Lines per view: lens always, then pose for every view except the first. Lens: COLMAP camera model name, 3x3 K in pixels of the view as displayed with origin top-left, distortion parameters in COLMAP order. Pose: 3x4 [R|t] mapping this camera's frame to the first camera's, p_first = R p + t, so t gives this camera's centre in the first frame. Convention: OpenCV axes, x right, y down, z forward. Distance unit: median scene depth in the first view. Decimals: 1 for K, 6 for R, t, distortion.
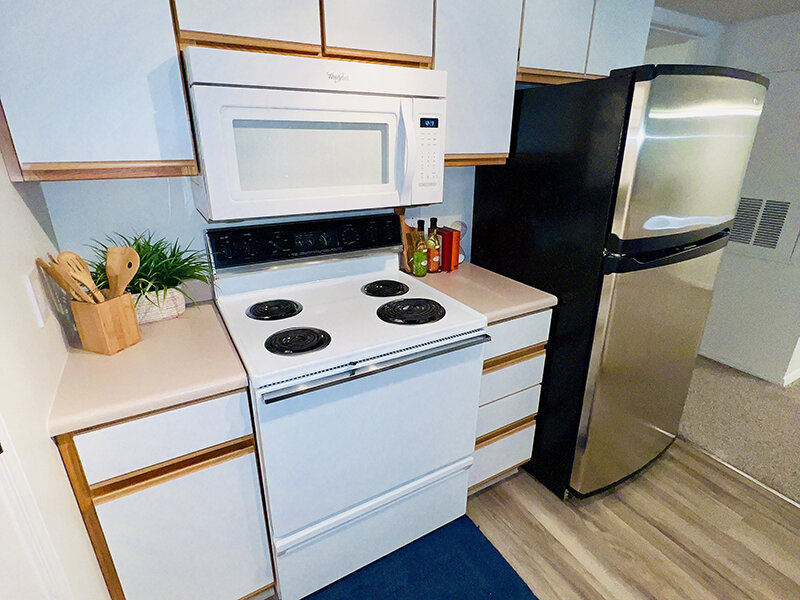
lens RADIAL K [[426.2, 0, 408.8], [0, 426.2, 298.3], [0, 0, 1]] dist [-0.006124, -0.002391]
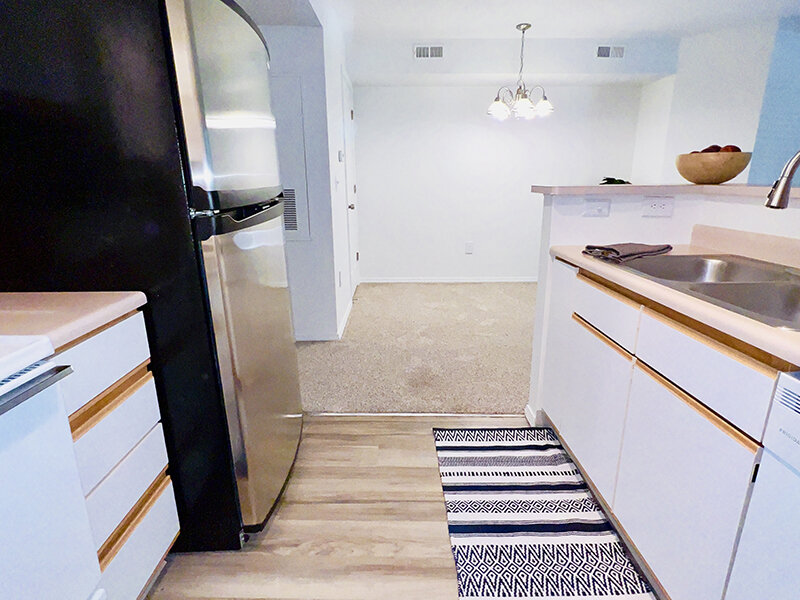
lens RADIAL K [[426.2, 0, 399.0], [0, 426.2, 306.5], [0, 0, 1]] dist [-0.006124, -0.002391]
pose [[0.495742, -0.249997, 0.831710, -0.026010], [0.309530, 0.945644, 0.099747, 0.074726], [-0.811438, 0.207990, 0.546177, 0.266764]]
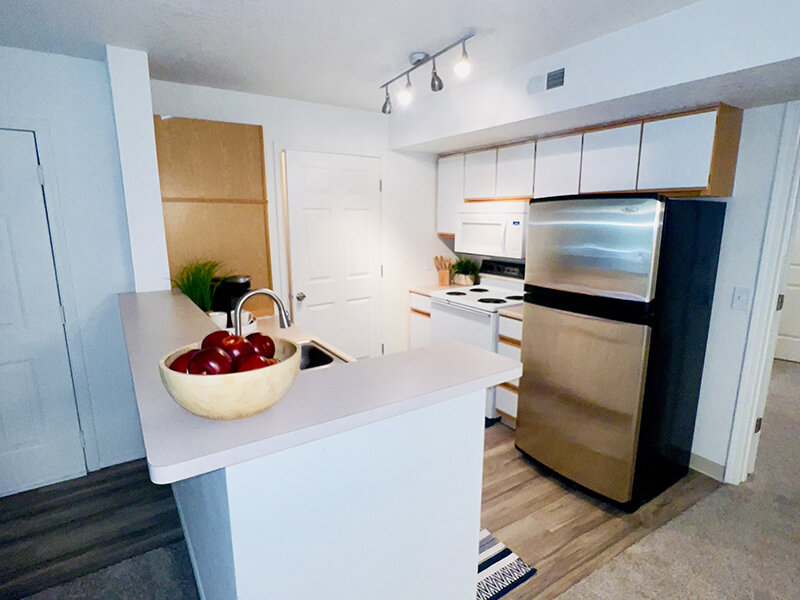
lens RADIAL K [[434.4, 0, 407.1], [0, 434.4, 299.0], [0, 0, 1]] dist [-0.011235, -0.001012]
pose [[0.063908, 0.185332, -0.980596, 1.864958], [-0.353646, 0.923044, 0.151407, -0.141656], [0.933194, 0.337108, 0.124532, 0.233723]]
